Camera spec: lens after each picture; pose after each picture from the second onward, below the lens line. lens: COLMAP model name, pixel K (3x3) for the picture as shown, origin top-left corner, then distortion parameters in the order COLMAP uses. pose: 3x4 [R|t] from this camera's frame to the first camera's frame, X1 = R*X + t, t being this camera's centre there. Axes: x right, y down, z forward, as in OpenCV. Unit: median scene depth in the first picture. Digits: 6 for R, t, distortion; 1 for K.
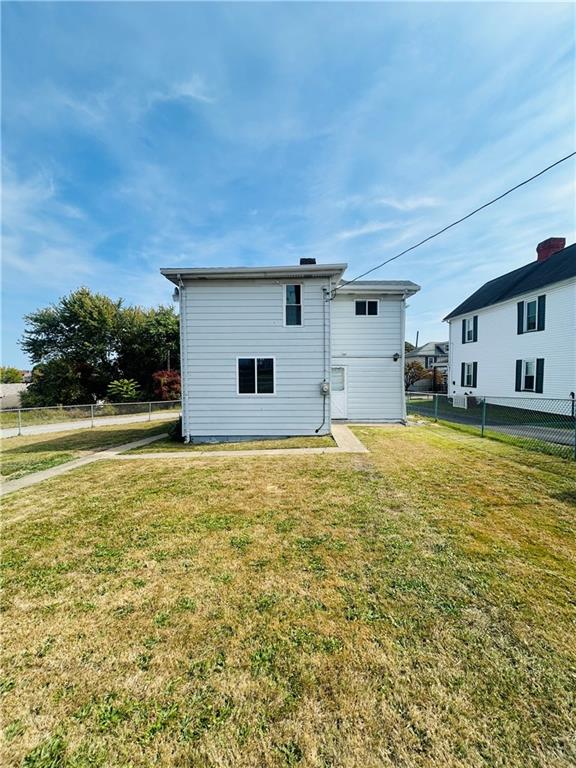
lens RADIAL K [[314.7, 0, 289.9], [0, 314.7, 380.5], [0, 0, 1]] dist [-0.001361, 0.000133]
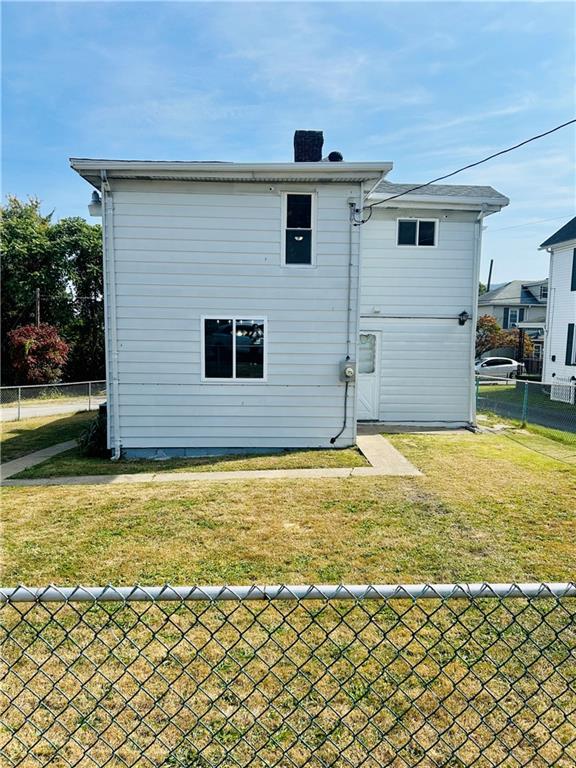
lens RADIAL K [[591.9, 0, 286.4], [0, 591.9, 383.3], [0, 0, 1]] dist [0.039245, -0.031951]
pose [[0.997805, 0.012246, 0.065076, -0.081744], [-0.016609, 0.997619, 0.066931, -0.026030], [-0.064102, -0.067865, 0.995633, -0.128658]]
